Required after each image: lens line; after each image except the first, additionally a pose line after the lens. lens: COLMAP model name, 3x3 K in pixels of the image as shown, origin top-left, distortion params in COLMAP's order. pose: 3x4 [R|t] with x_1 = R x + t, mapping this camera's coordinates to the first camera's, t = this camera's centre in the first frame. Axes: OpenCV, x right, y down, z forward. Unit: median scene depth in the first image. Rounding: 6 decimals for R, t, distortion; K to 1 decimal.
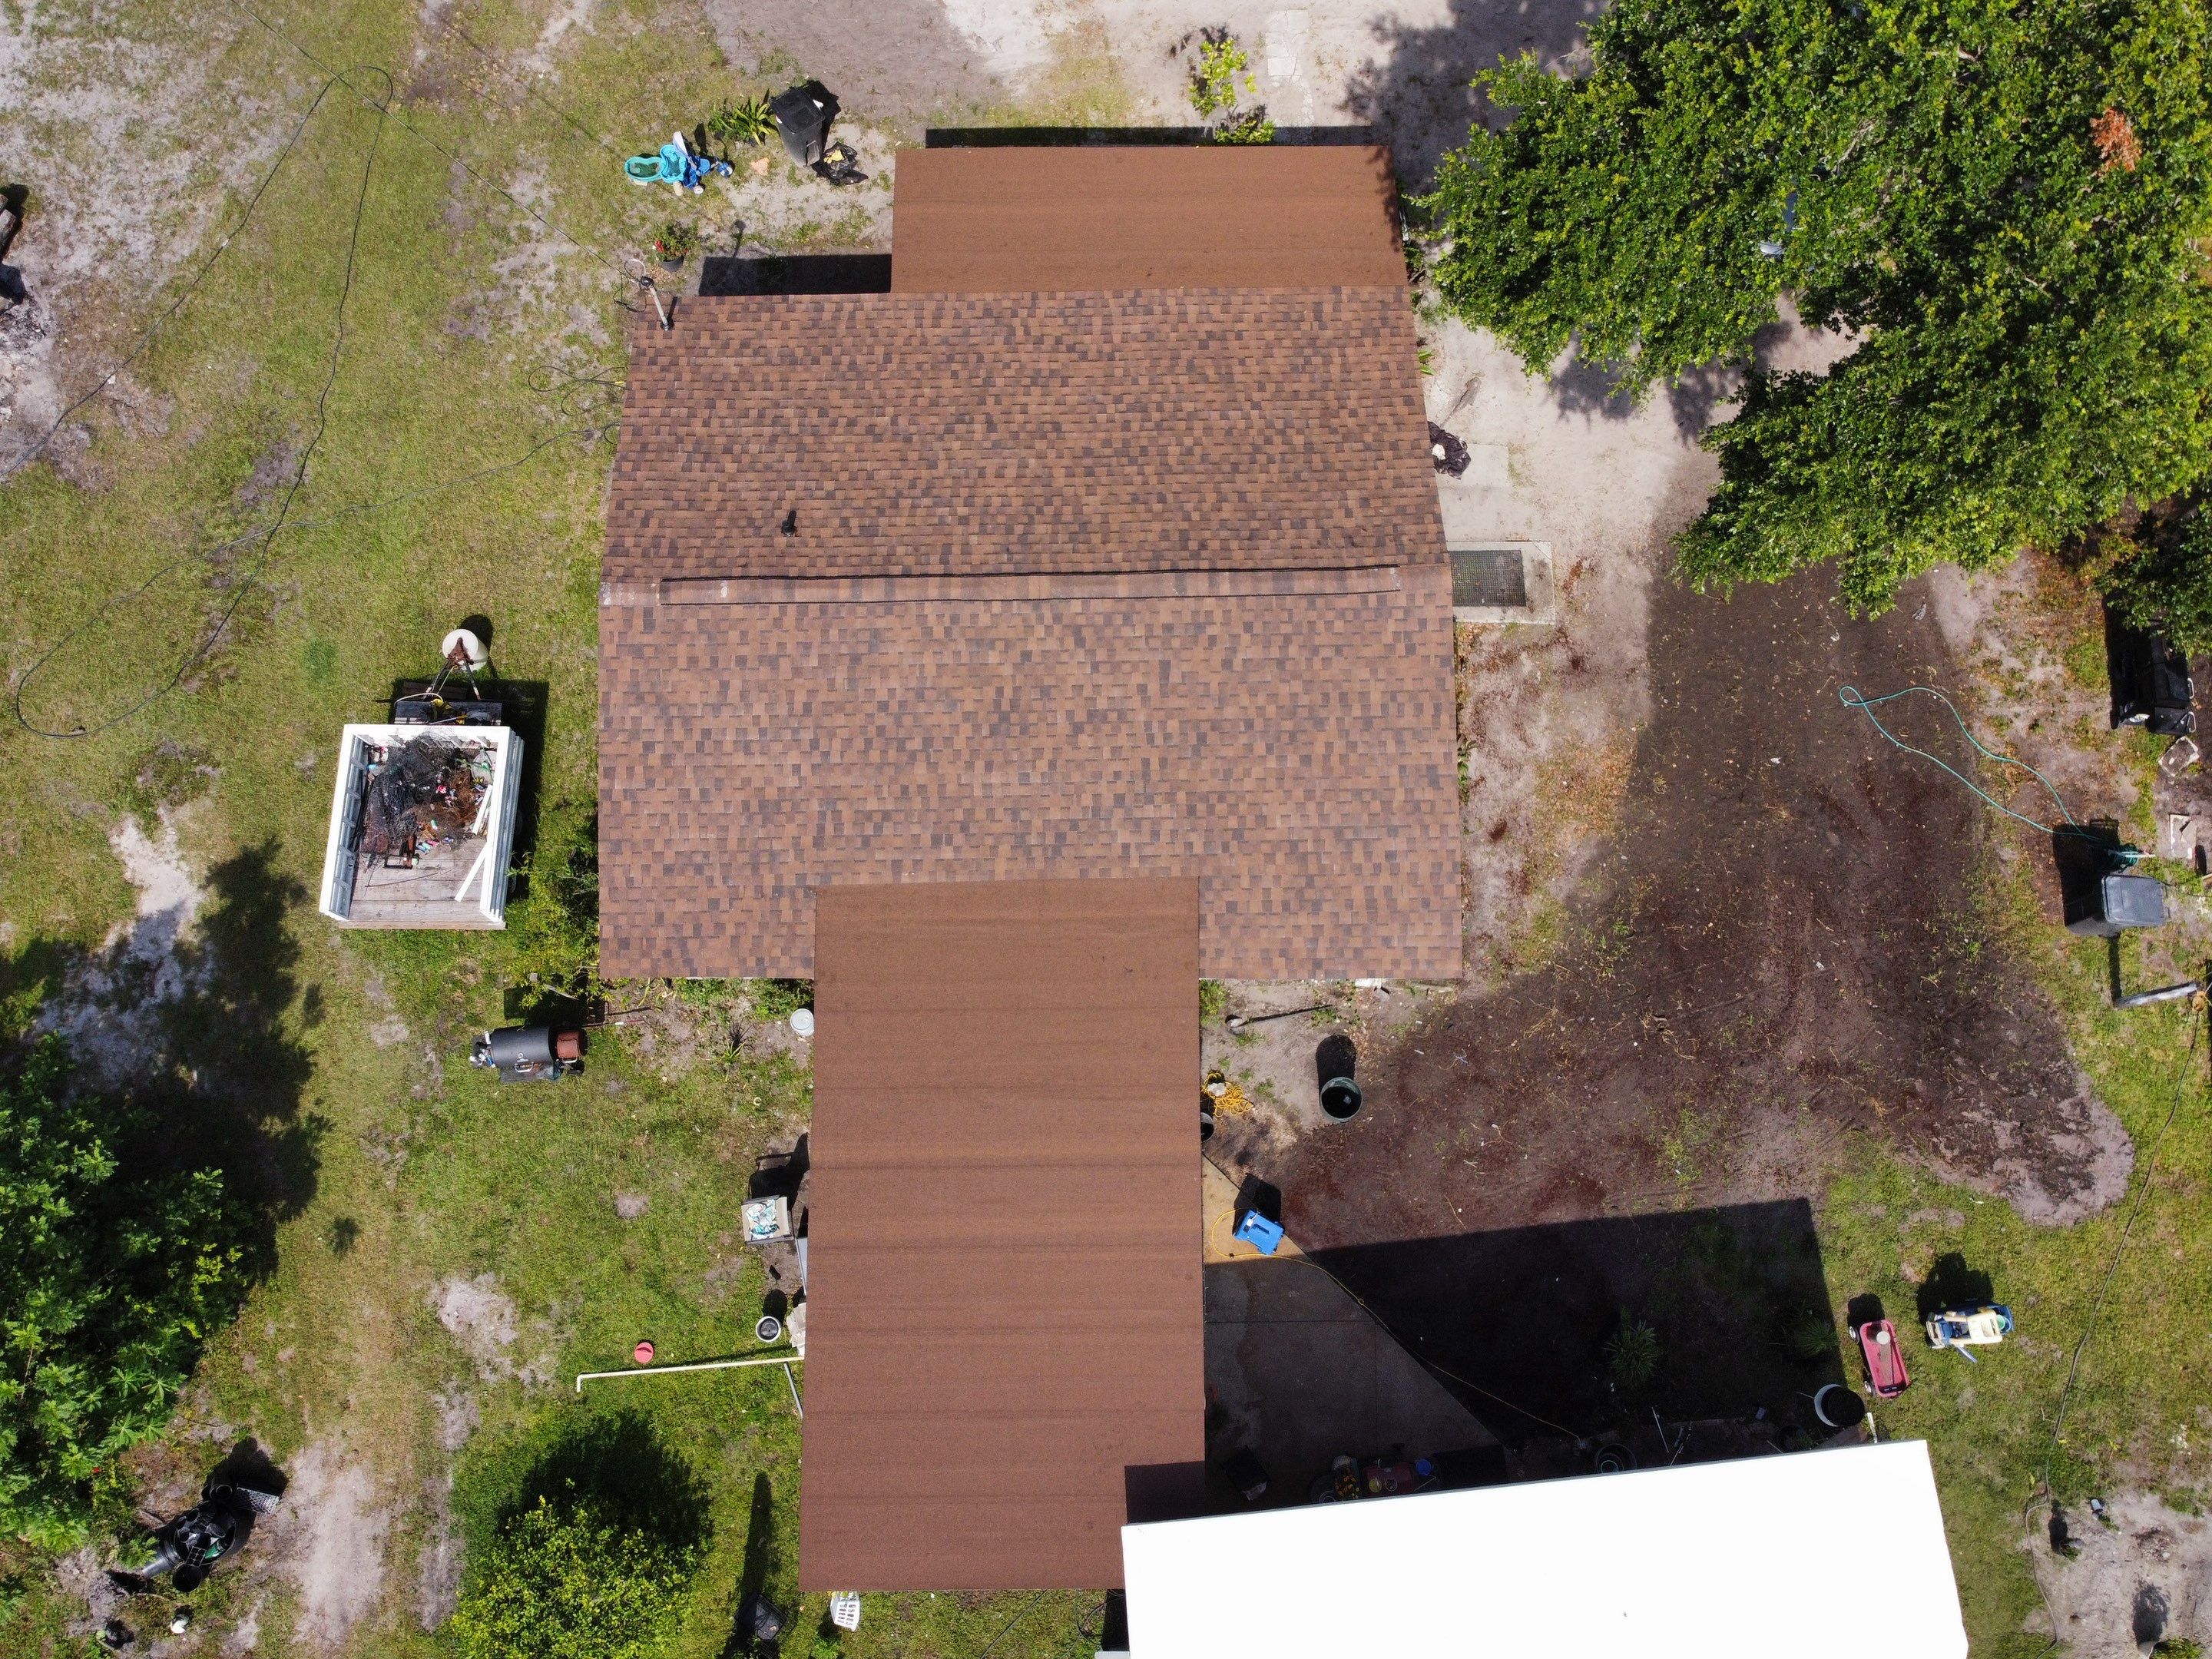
lens RADIAL K [[1673.4, 0, 1086.2], [0, 1673.4, 801.1], [0, 0, 1]] dist [0.023386, -0.036052]
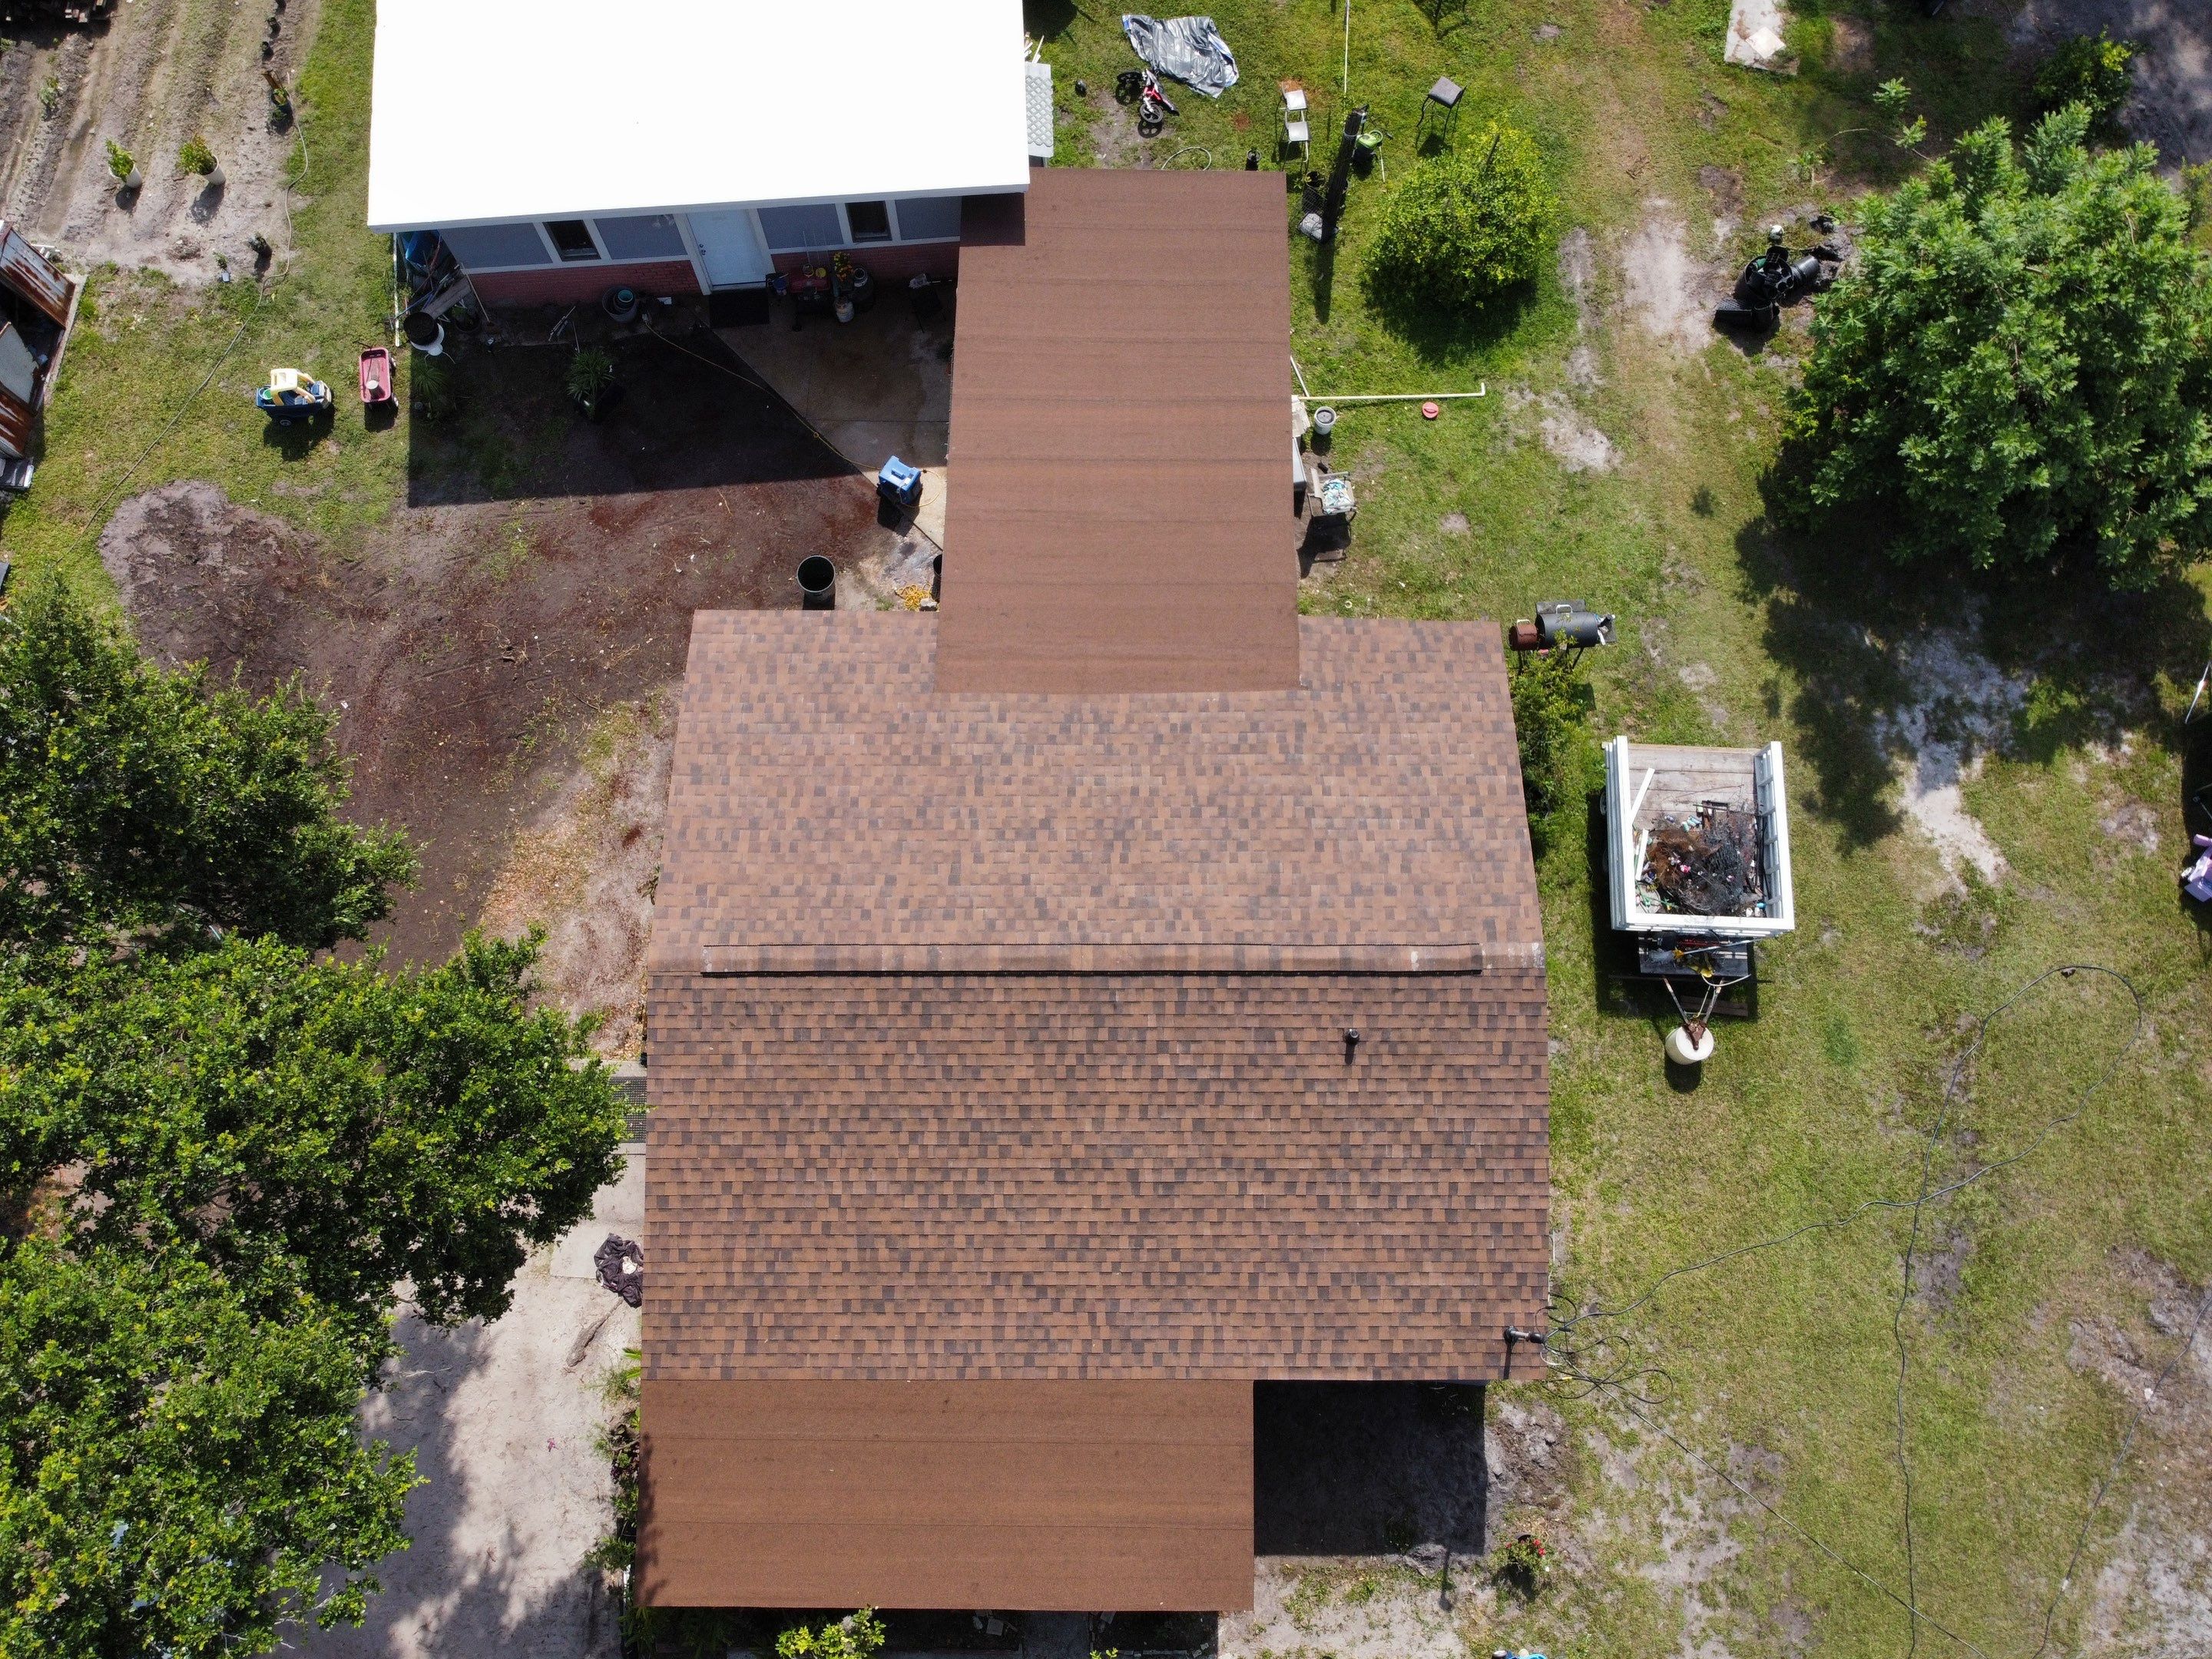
lens RADIAL K [[1673.4, 0, 1075.0], [0, 1673.4, 814.0], [0, 0, 1]] dist [0.023386, -0.036052]
pose [[-0.999665, -0.025478, -0.004599, -0.015800], [0.019683, -0.863315, 0.504281, -0.493056], [-0.016818, 0.504022, 0.863527, 0.126574]]
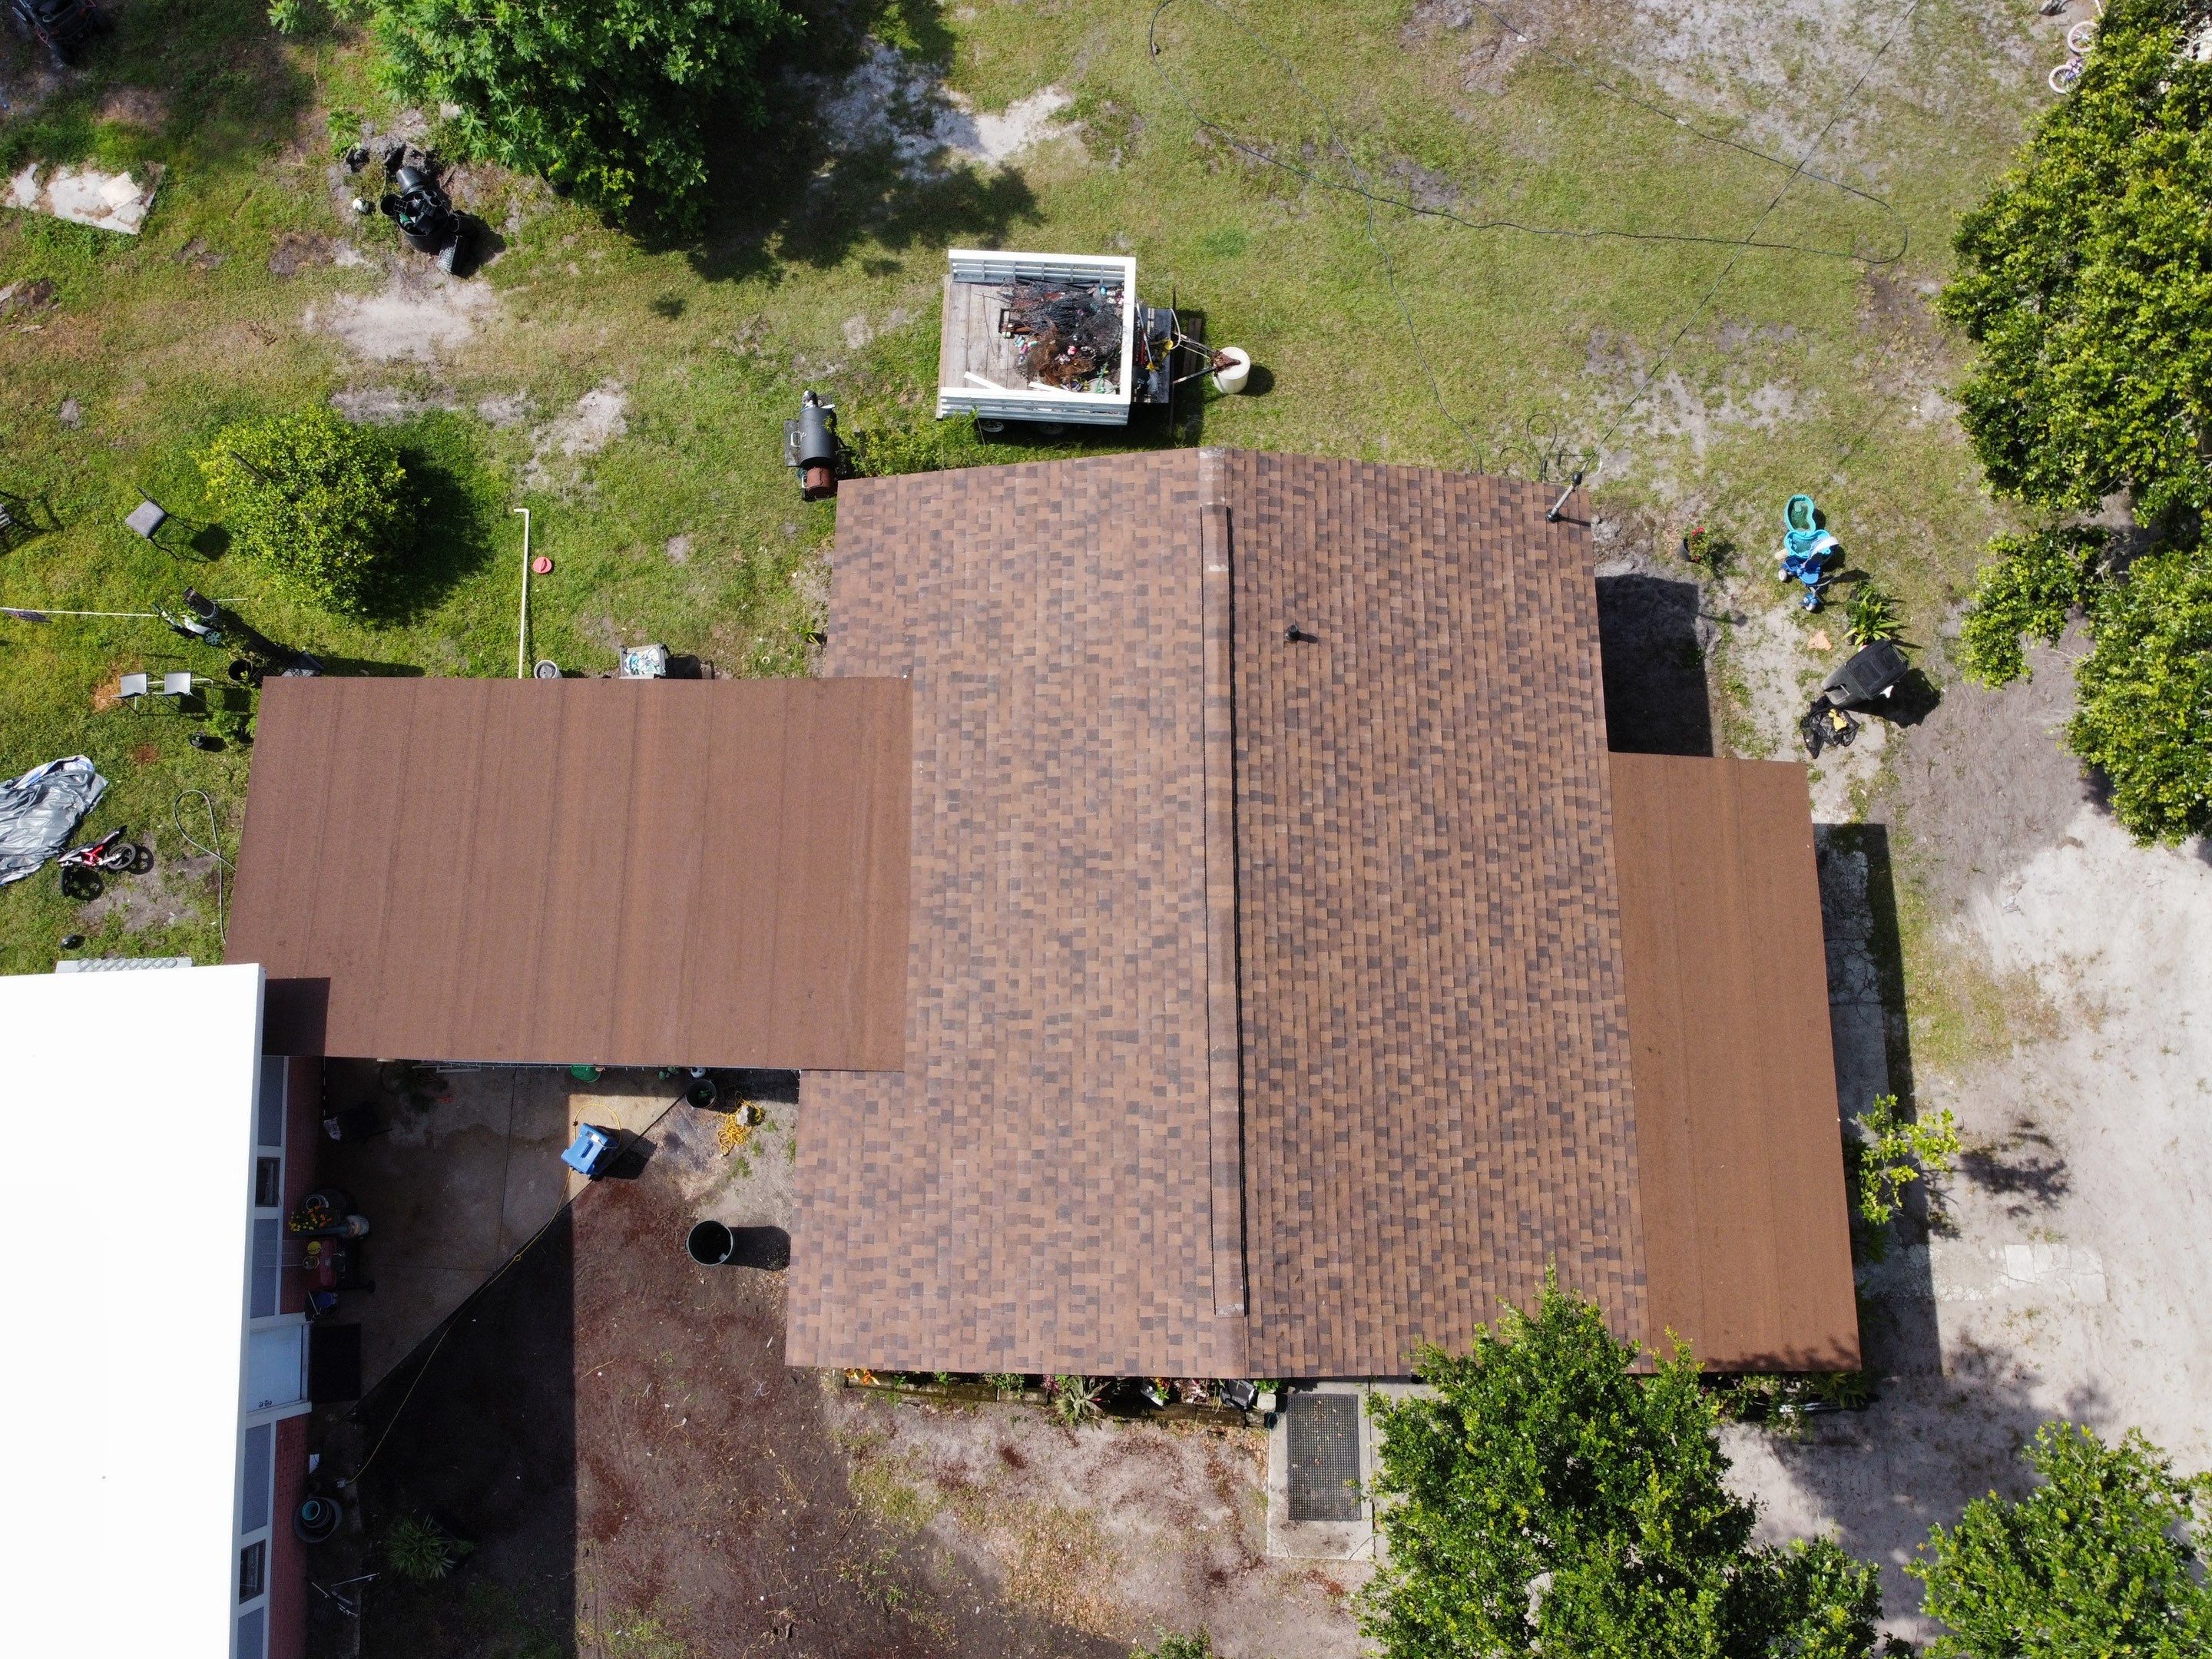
lens RADIAL K [[1673.4, 0, 1081.8], [0, 1673.4, 816.8], [0, 0, 1]] dist [0.023386, -0.036052]
pose [[-0.026453, 0.970192, -0.240888, 0.137413], [-0.966146, 0.037051, 0.255322, -0.263914], [0.256636, 0.239487, 0.936367, 0.115409]]
